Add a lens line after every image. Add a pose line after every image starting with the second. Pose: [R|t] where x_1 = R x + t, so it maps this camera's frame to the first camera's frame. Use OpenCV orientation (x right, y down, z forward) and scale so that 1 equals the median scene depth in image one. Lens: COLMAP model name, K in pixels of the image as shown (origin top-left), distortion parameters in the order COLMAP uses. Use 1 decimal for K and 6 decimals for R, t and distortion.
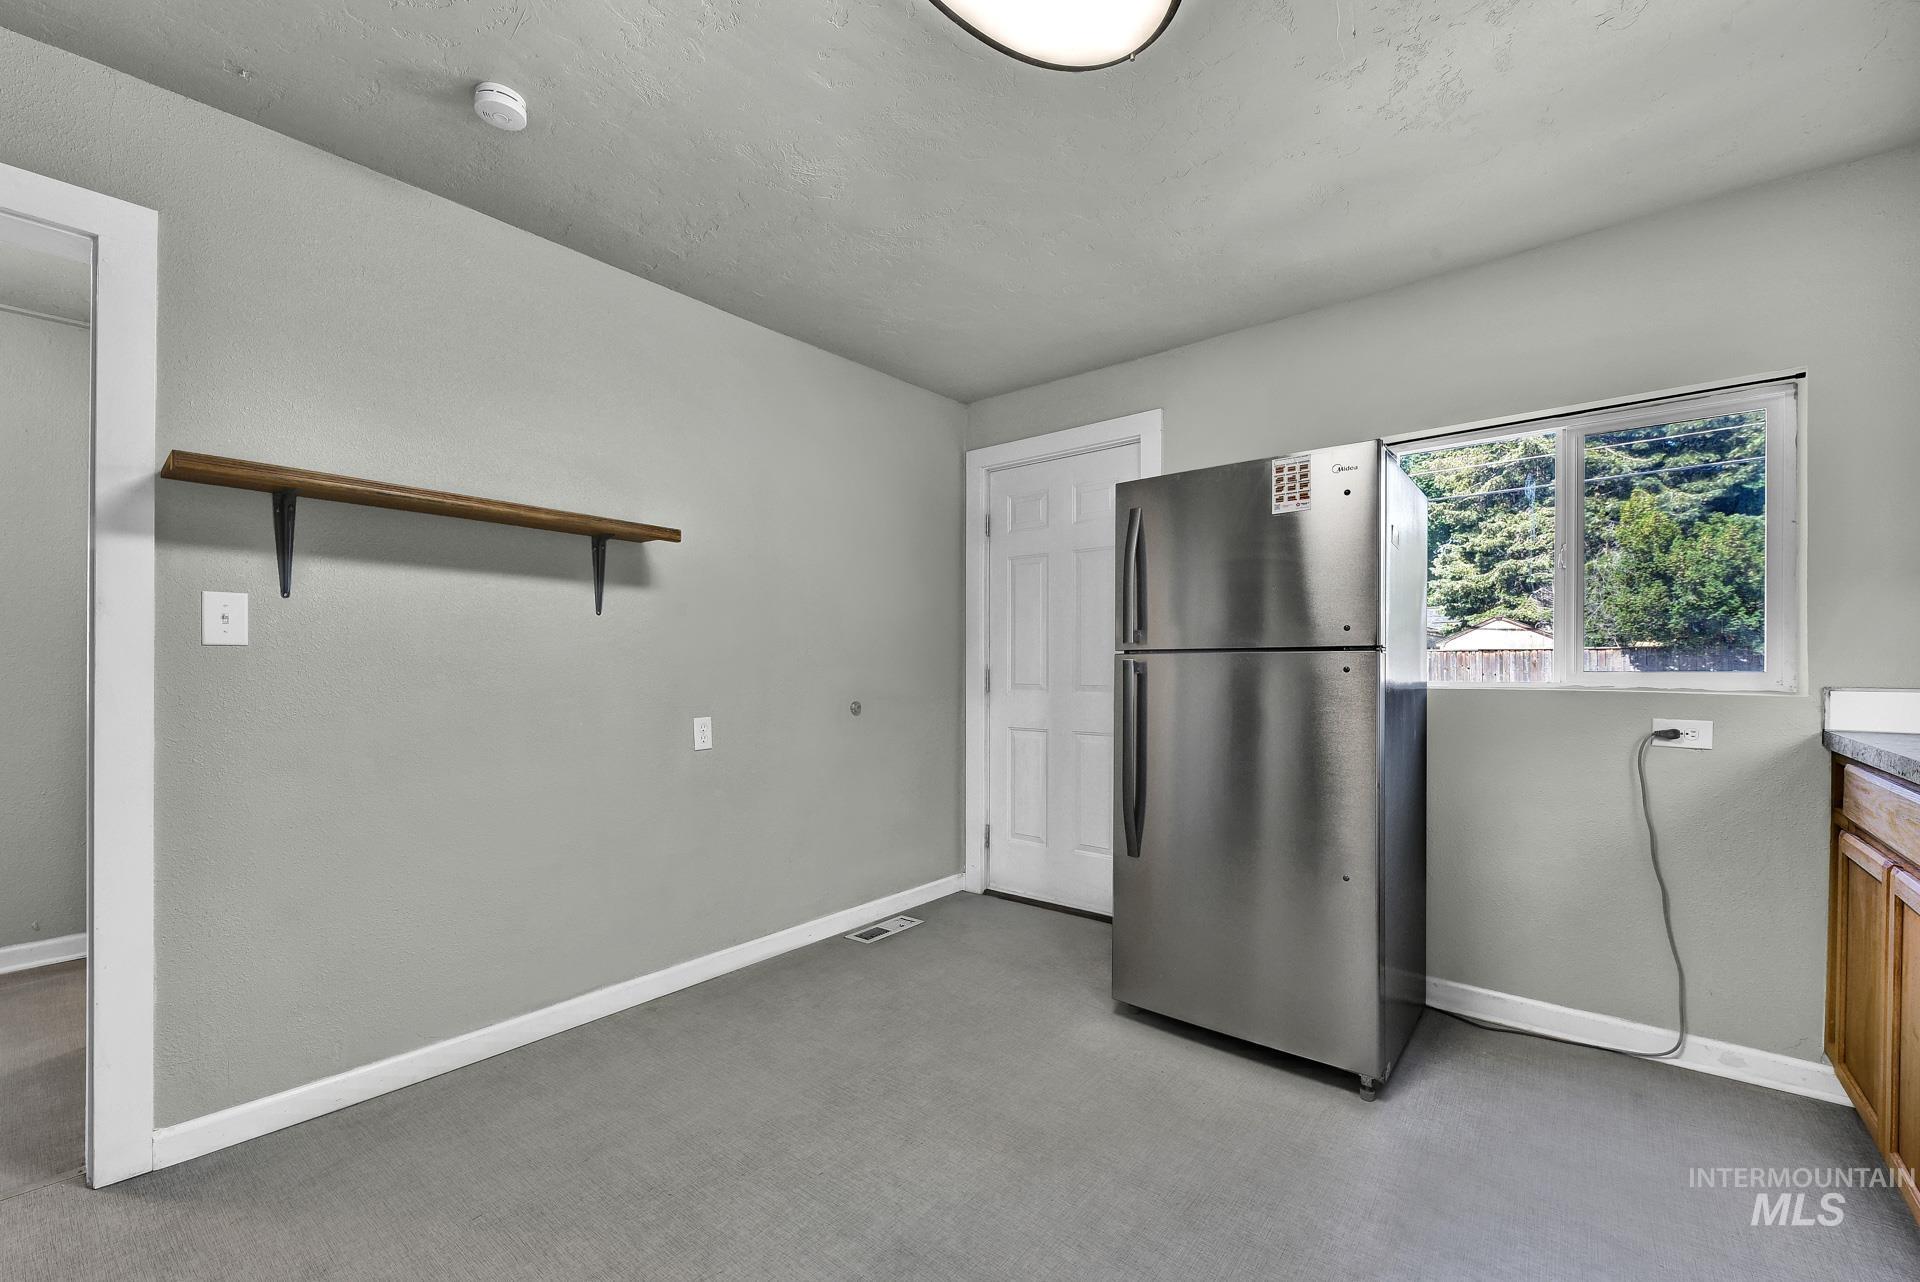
lens RADIAL K [[813.4, 0, 960.5], [0, 813.4, 682.4], [0, 0, 1]] dist [-0.010304, 0.000146]
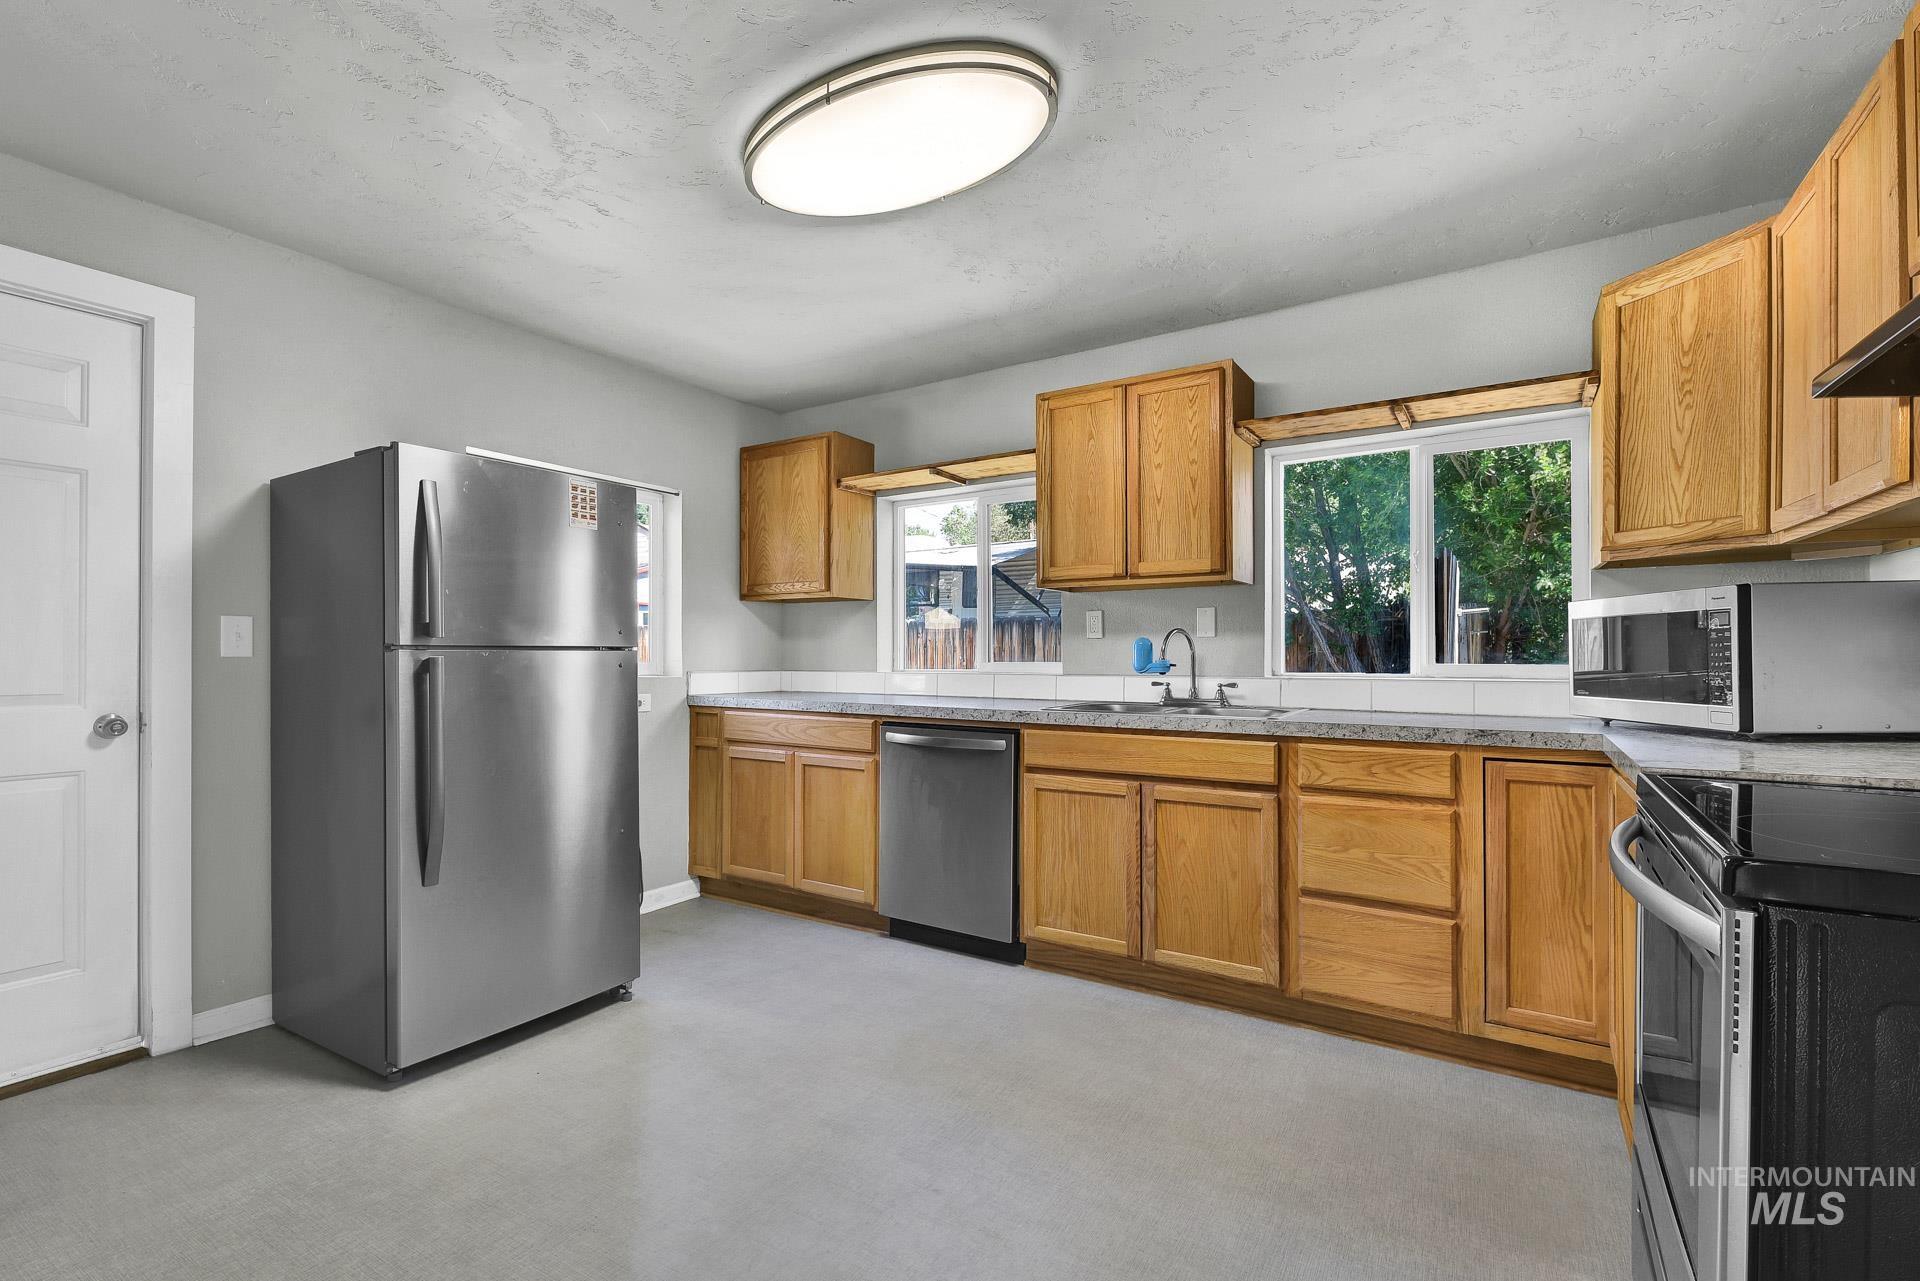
lens RADIAL K [[850.2, 0, 963.2], [0, 850.2, 651.8], [0, 0, 1]] dist [0.004250, 0.000854]
pose [[-0.155957, 0.001258, 0.987763, -0.963573], [0.004094, 0.999991, -0.000627, -0.035224], [-0.987755, 0.003946, -0.155960, 0.727721]]
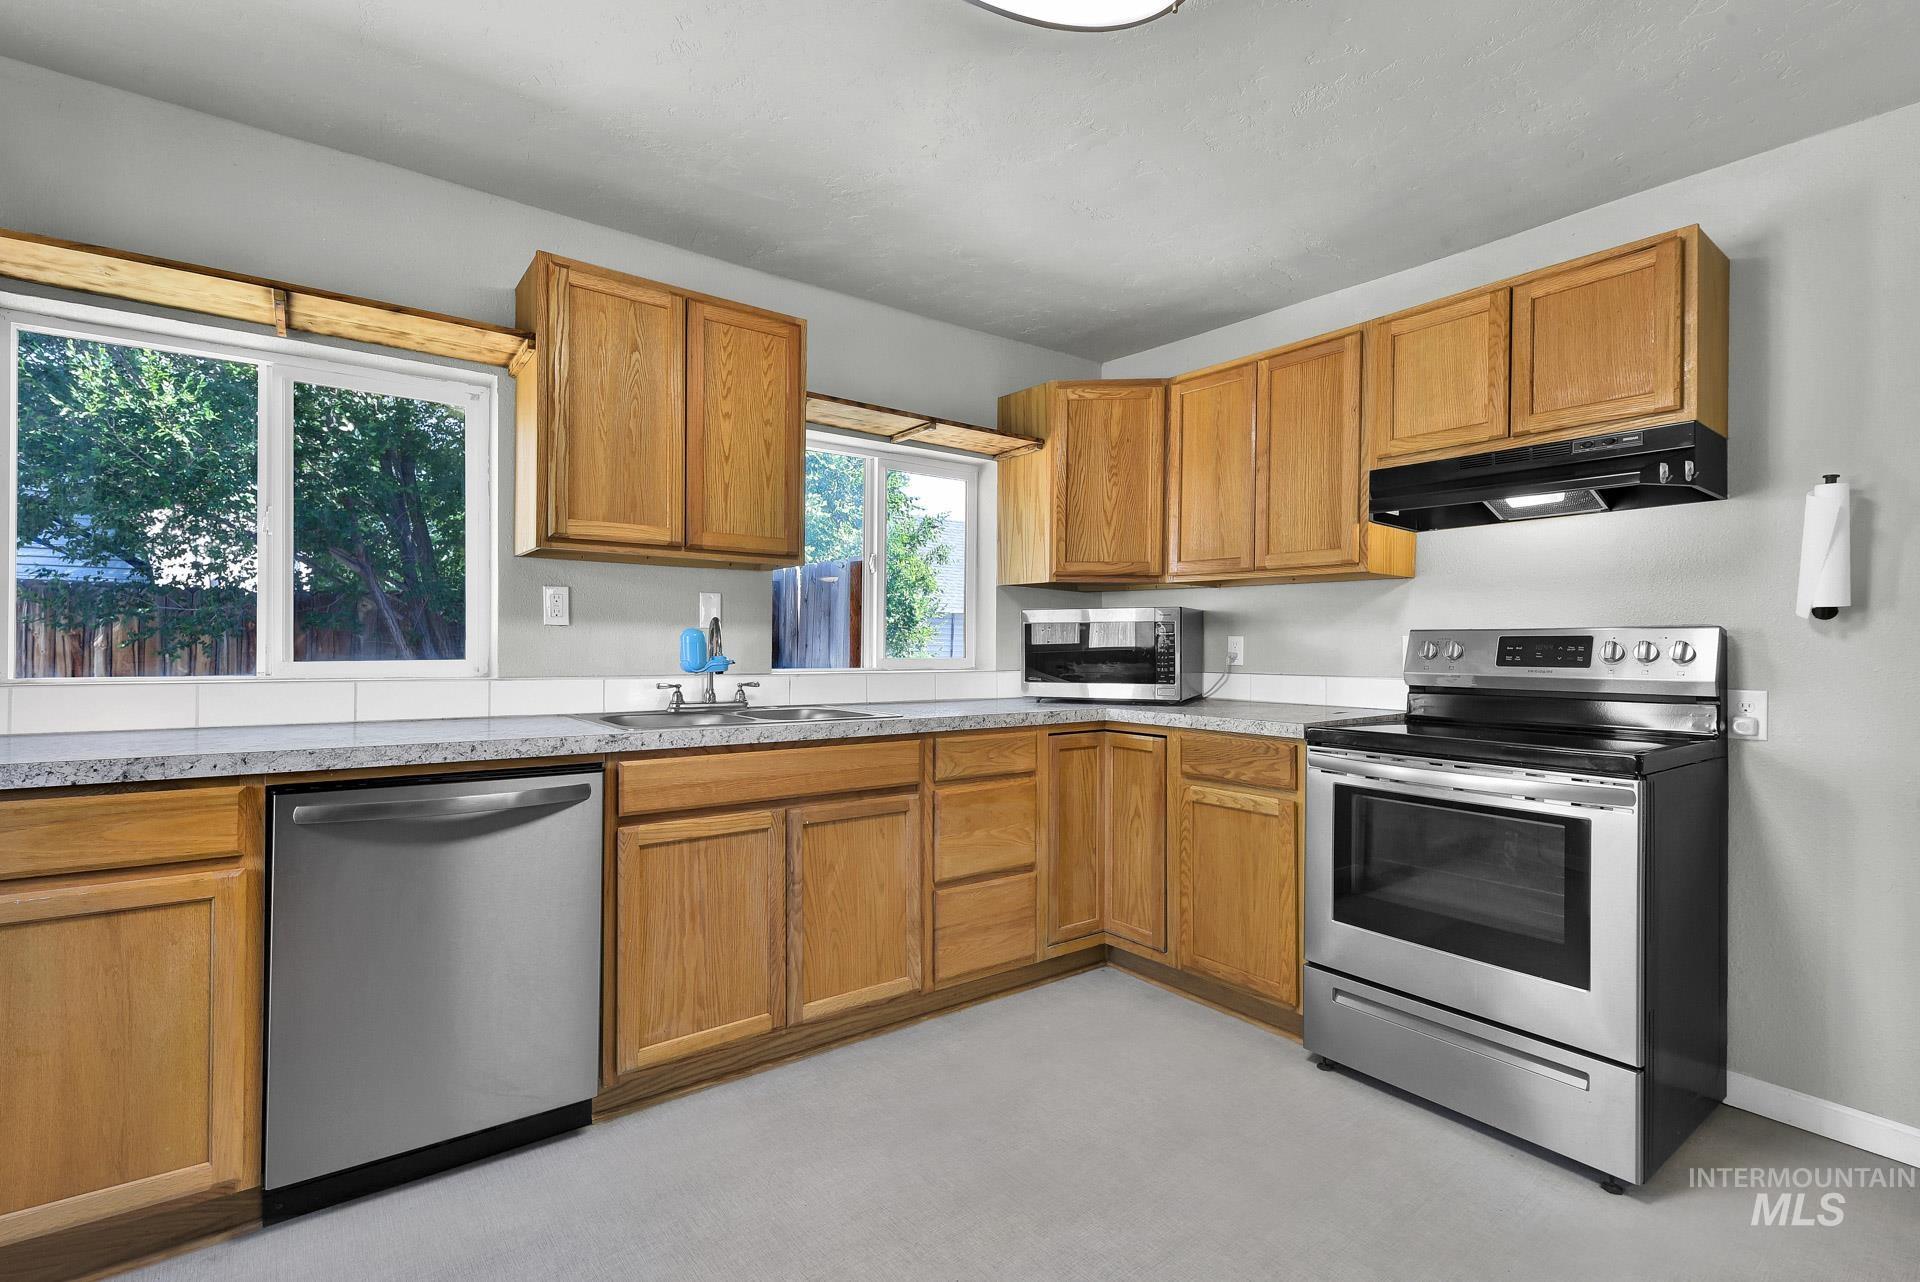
lens RADIAL K [[850.2, 0, 968.0], [0, 850.2, 645.5], [0, 0, 1]] dist [0.004250, 0.000854]
pose [[-0.976703, -0.004204, 0.214557, -0.078785], [-0.004608, 0.999988, -0.001380, -0.035331], [-0.214548, -0.002336, -0.976711, 1.292989]]
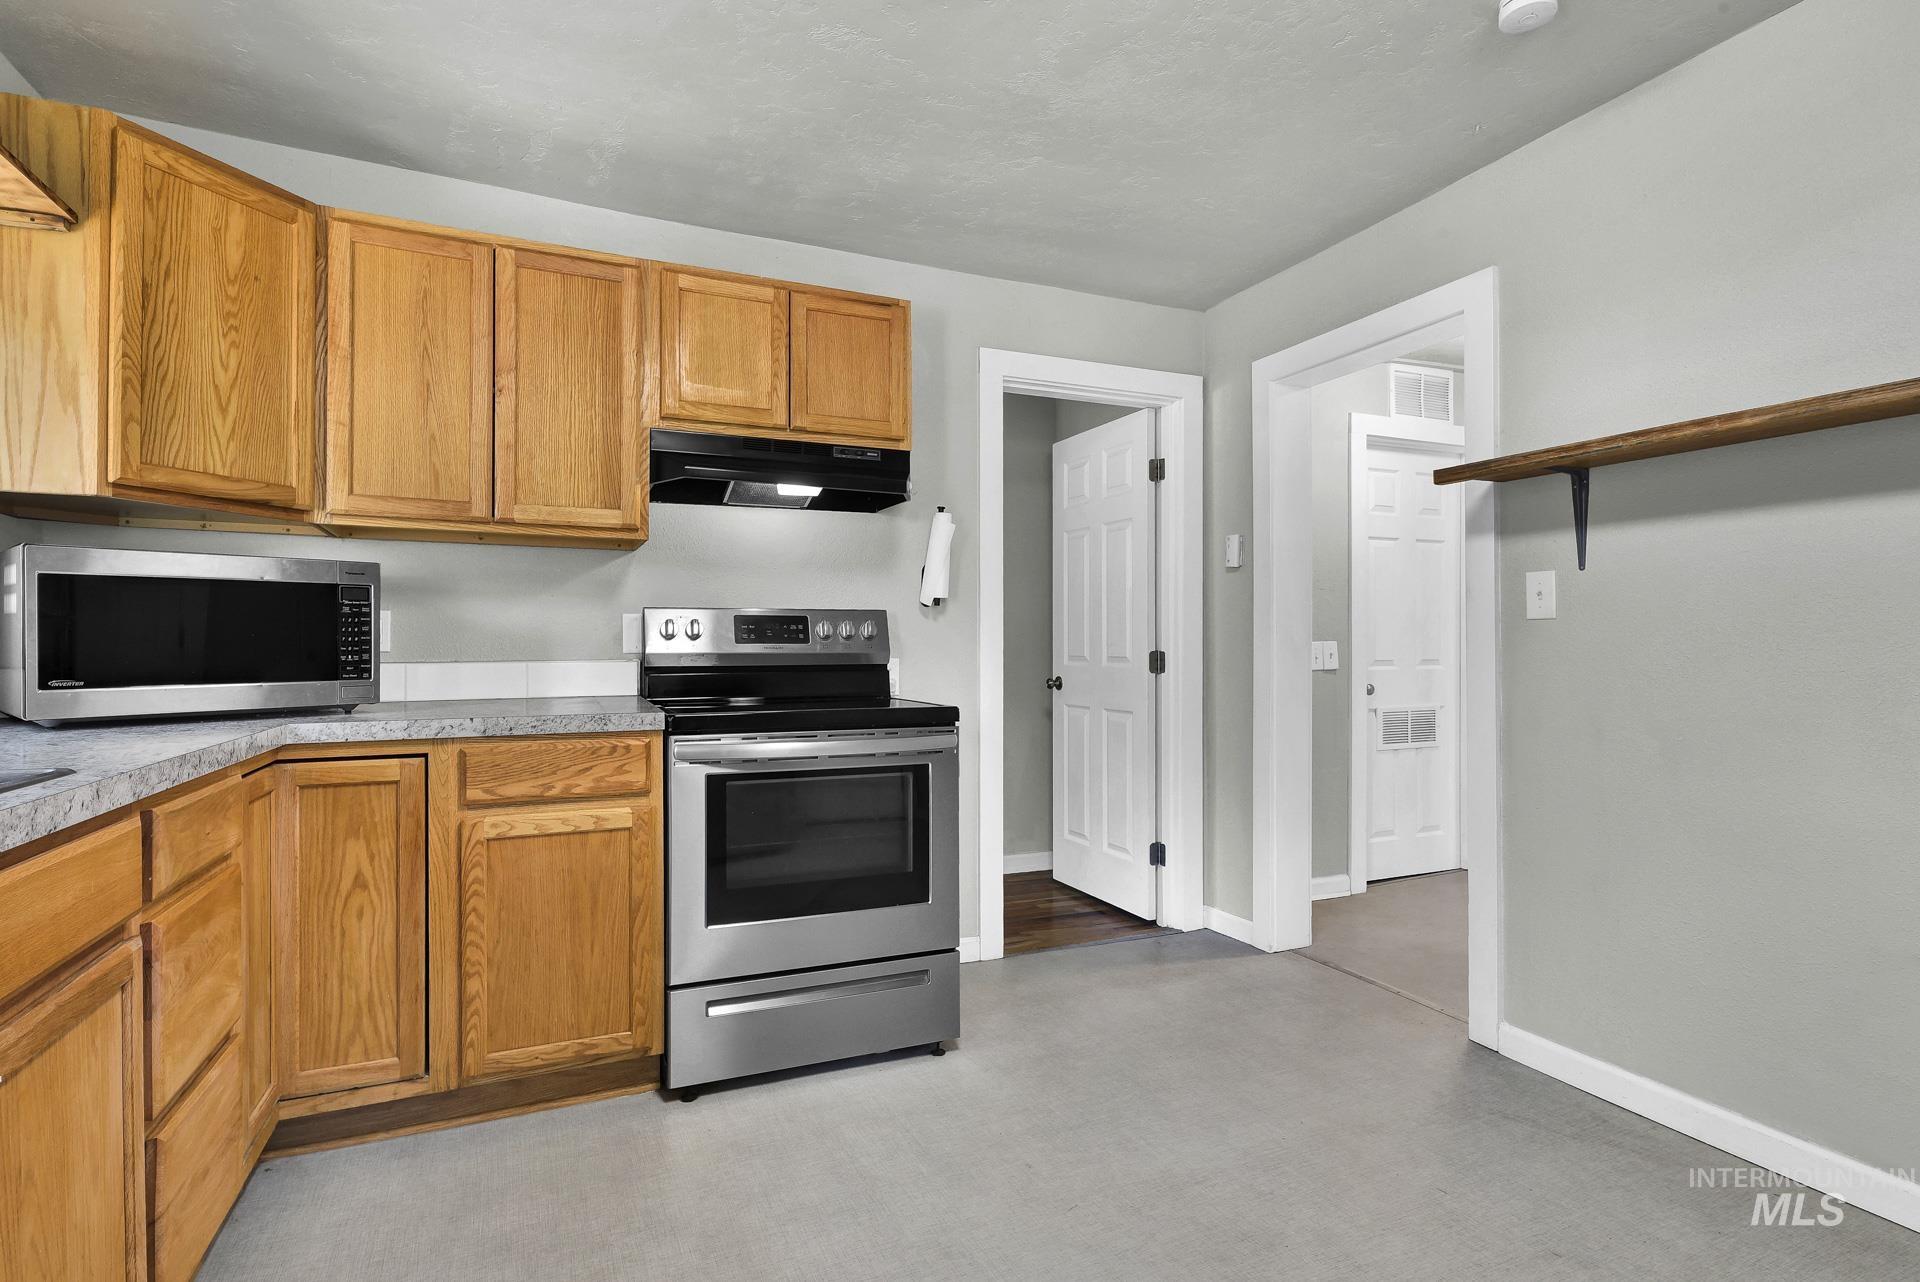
lens RADIAL K [[955.8, 0, 973.6], [0, 955.8, 636.5], [0, 0, 1]] dist [0.005021, 0.000886]
pose [[-0.454358, -0.001247, -0.890818, 0.595184], [-0.000692, 0.999999, -0.001048, -0.018943], [0.890819, 0.000140, -0.454359, 0.865180]]
